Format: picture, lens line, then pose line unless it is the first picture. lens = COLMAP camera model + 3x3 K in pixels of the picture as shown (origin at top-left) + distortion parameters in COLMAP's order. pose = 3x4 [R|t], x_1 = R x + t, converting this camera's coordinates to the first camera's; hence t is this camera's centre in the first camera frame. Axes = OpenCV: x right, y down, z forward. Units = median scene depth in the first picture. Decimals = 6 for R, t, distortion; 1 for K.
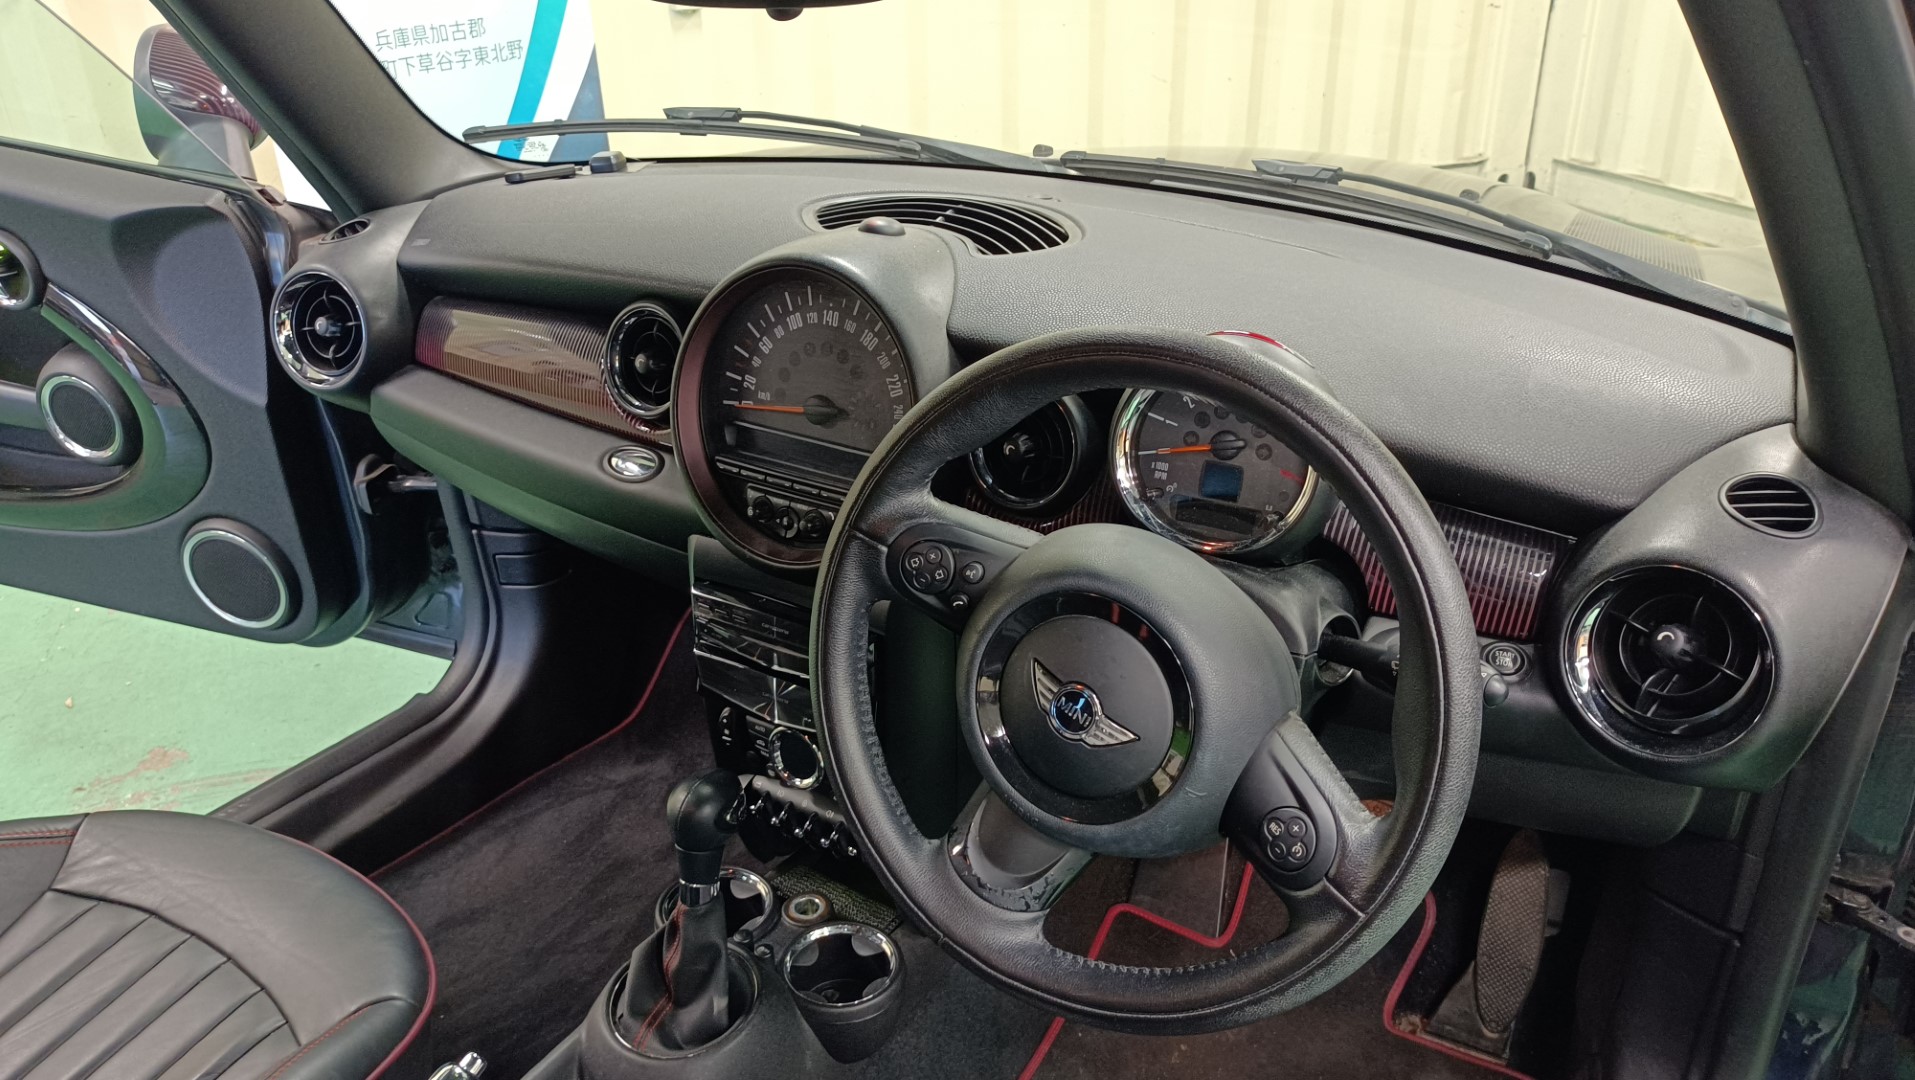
lens RADIAL K [[1449.0, 0, 956.5], [0, 1449.0, 548.5], [0, 0, 1]] dist [0.007381, -0.001813]
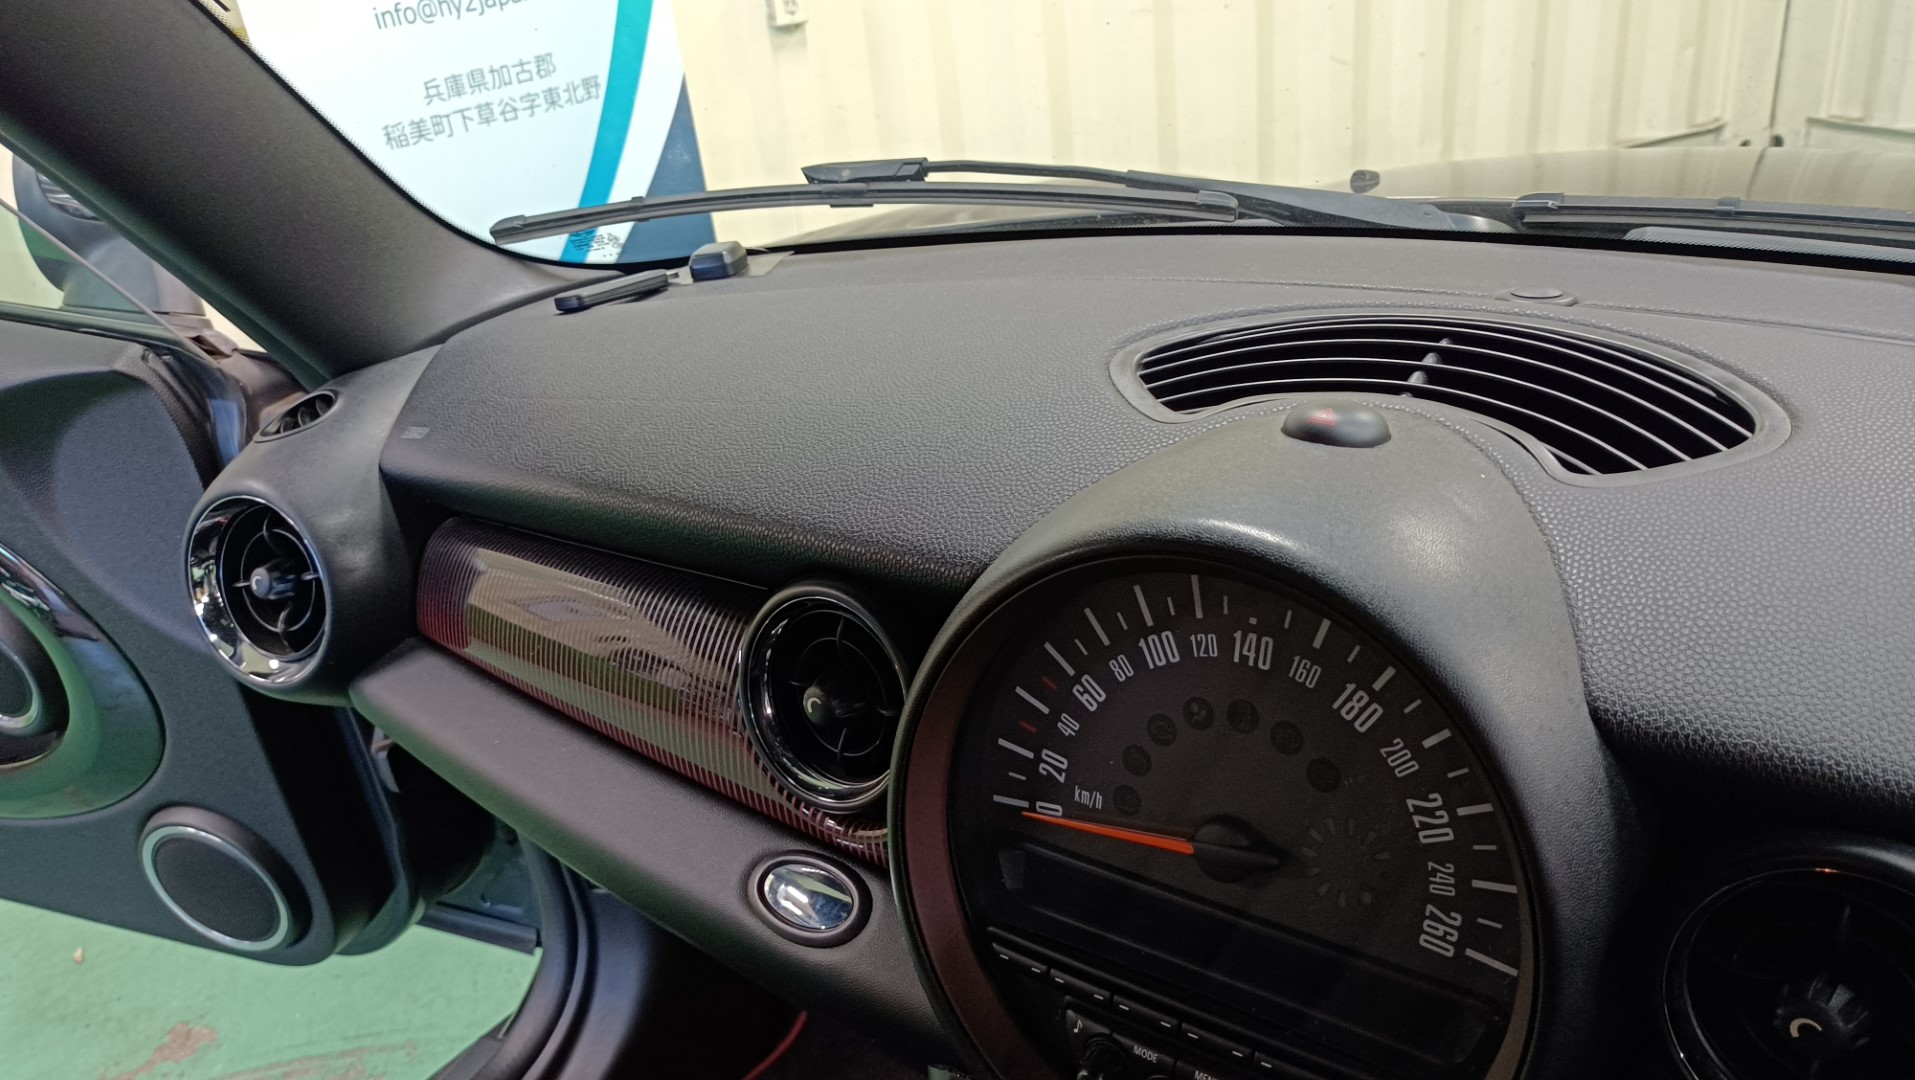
lens RADIAL K [[1460.4, 0, 957.5], [0, 1460.4, 540.0], [0, 0, 1]] dist [0.002162, -0.004200]
pose [[0.995554, -0.056001, -0.075737, -0.100735], [0.055259, 0.998402, -0.011861, -0.138012], [0.076280, 0.007623, 0.997057, 0.397370]]
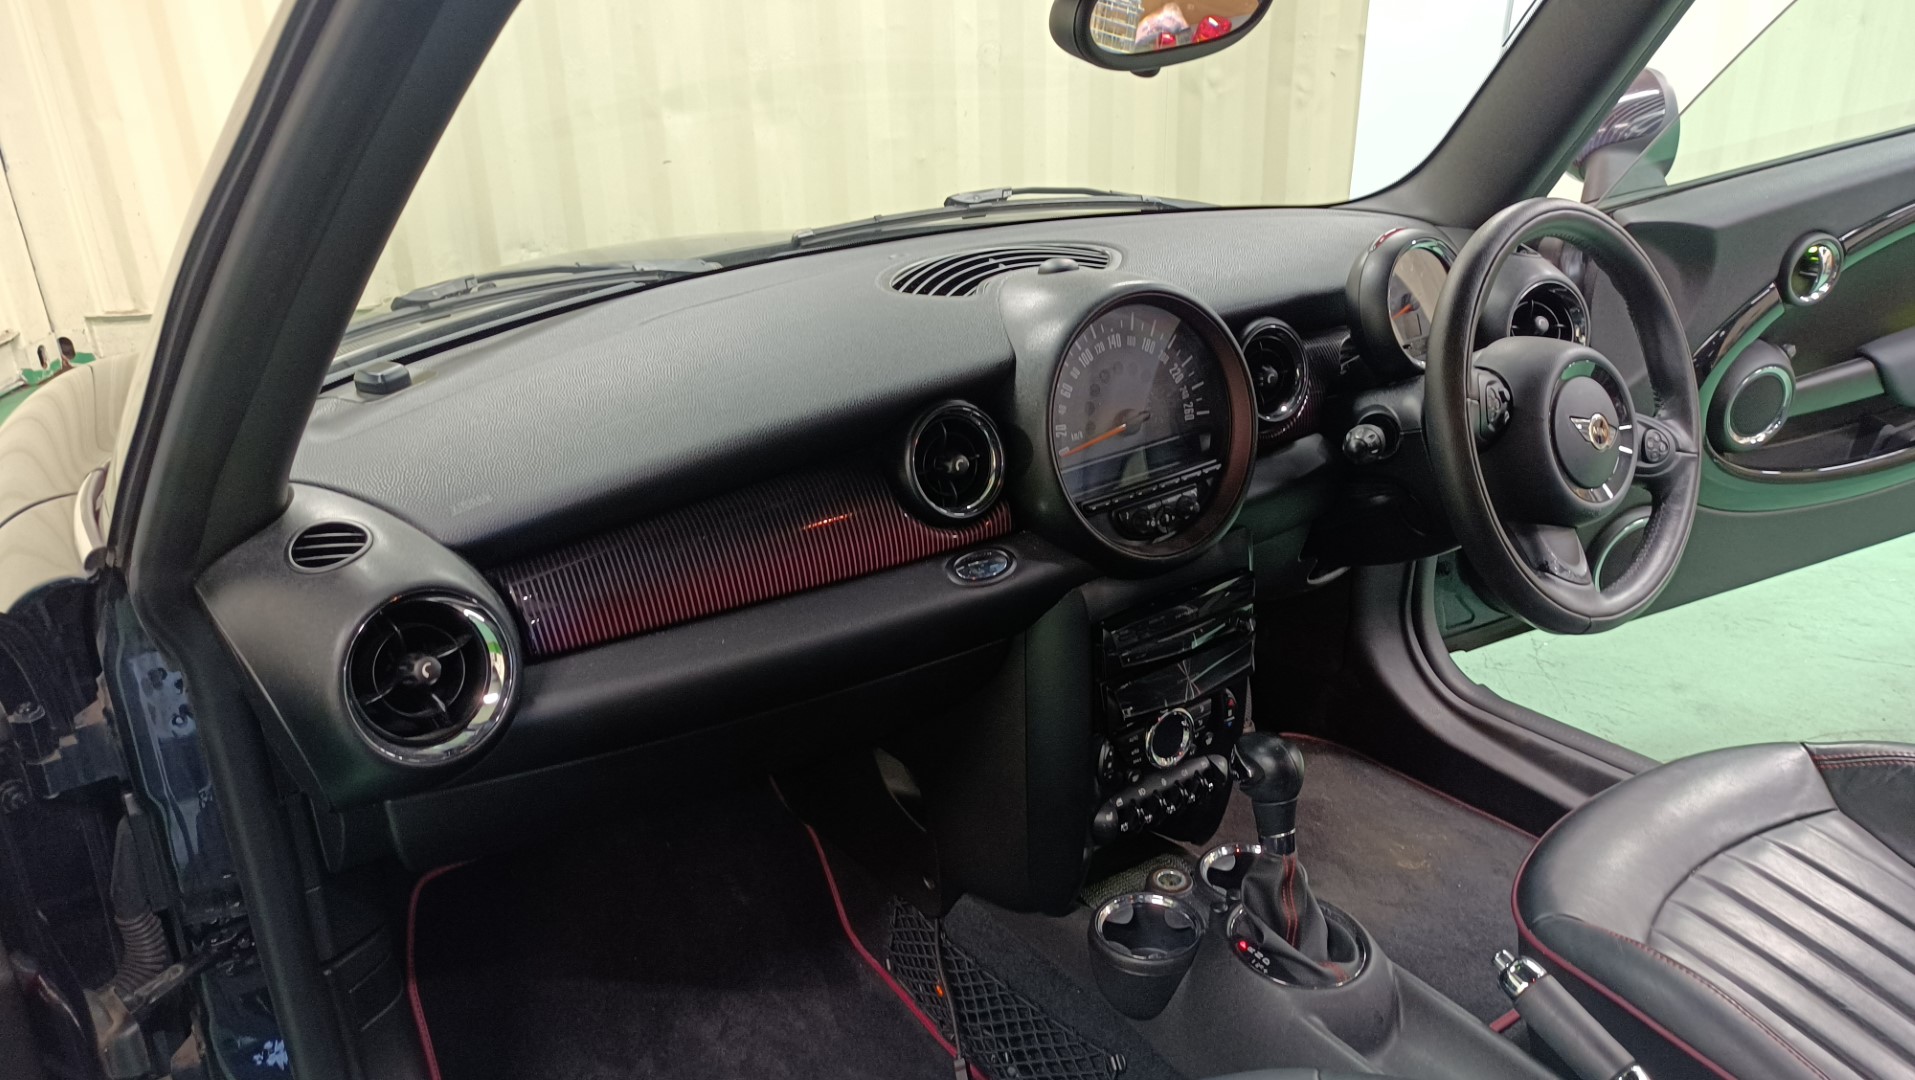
lens RADIAL K [[1439.2, 0, 969.7], [0, 1439.2, 534.6], [0, 0, 1]] dist [0.006174, -0.000463]
pose [[0.409033, -0.369662, 0.834291, -0.780942], [0.449797, 0.877163, 0.168133, -0.184864], [-0.793961, 0.306490, 0.525062, 0.405766]]
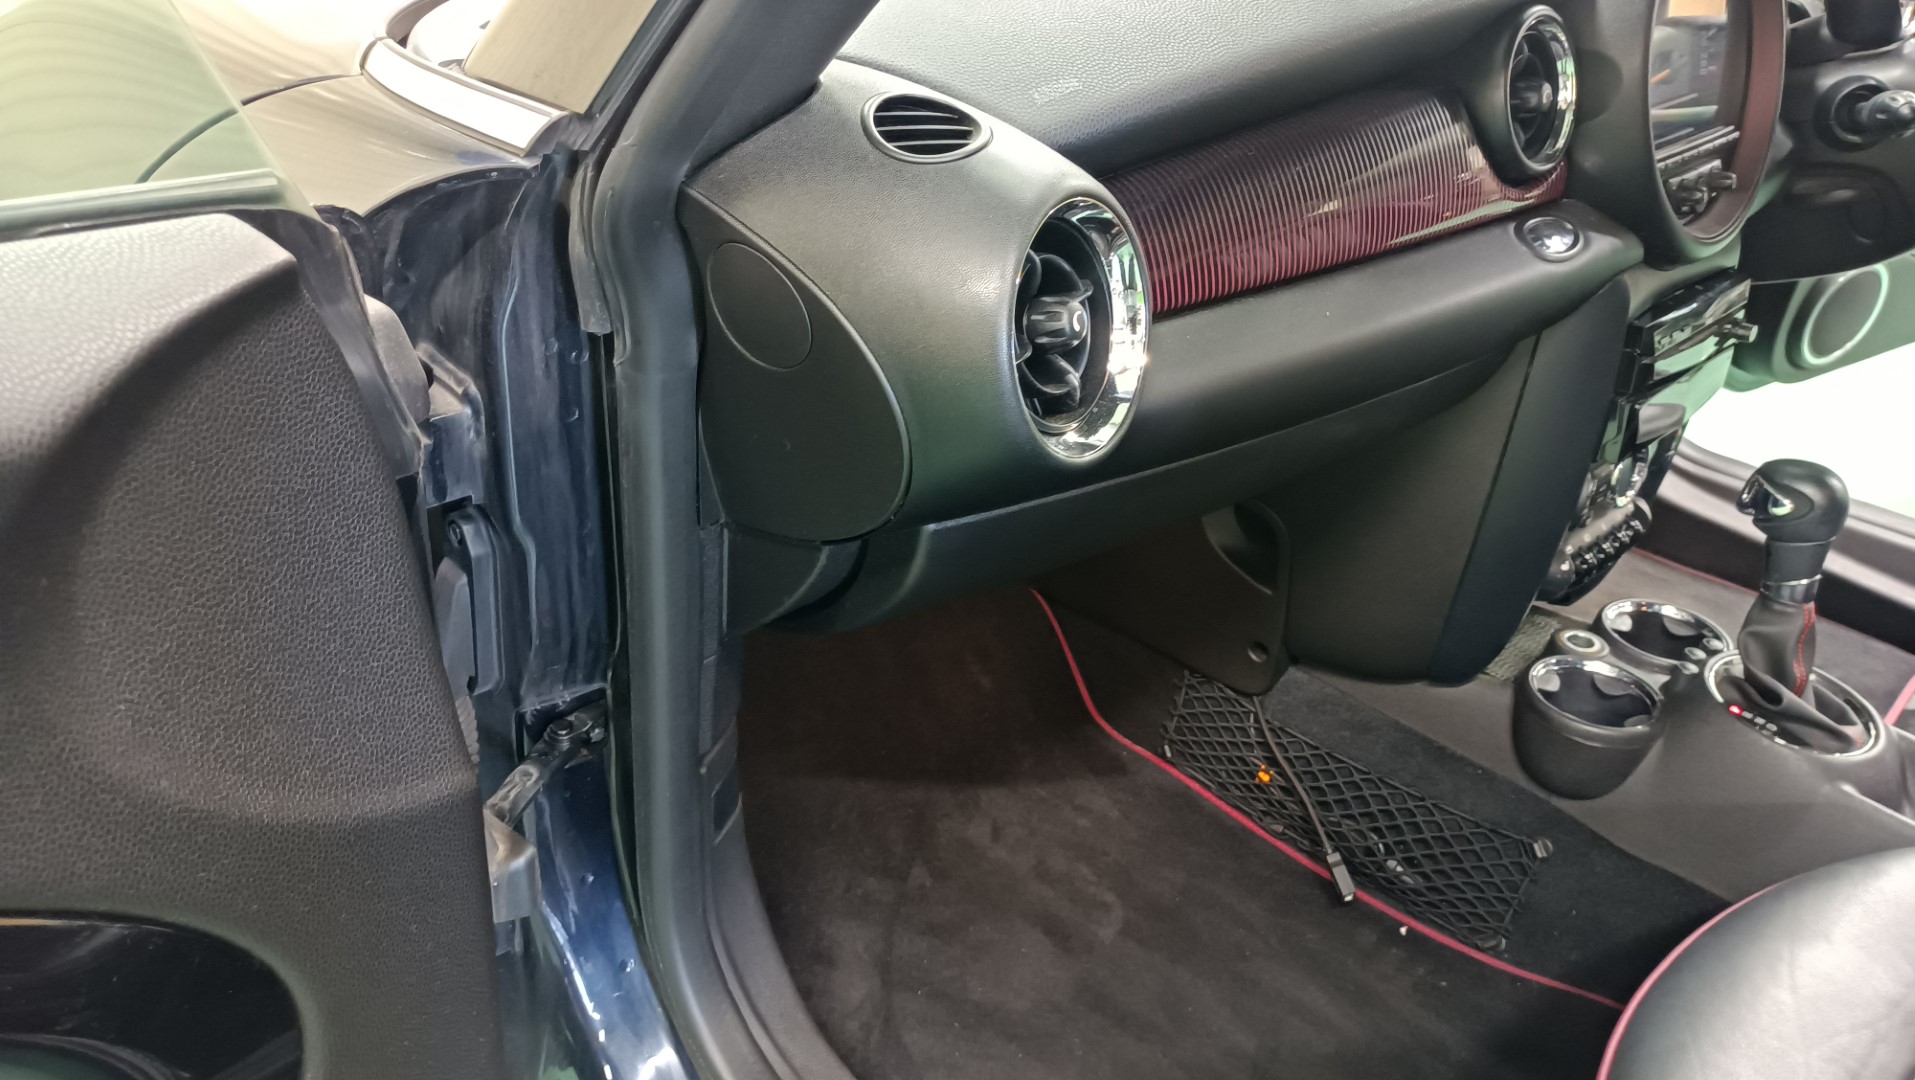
lens RADIAL K [[1449.0, 0, 956.5], [0, 1449.0, 548.5], [0, 0, 1]] dist [0.007381, -0.001813]
pose [[0.274376, -0.484570, 0.830608, -0.770747], [0.402230, 0.842397, 0.358578, -0.241702], [-0.873458, 0.235710, 0.426042, 0.789025]]
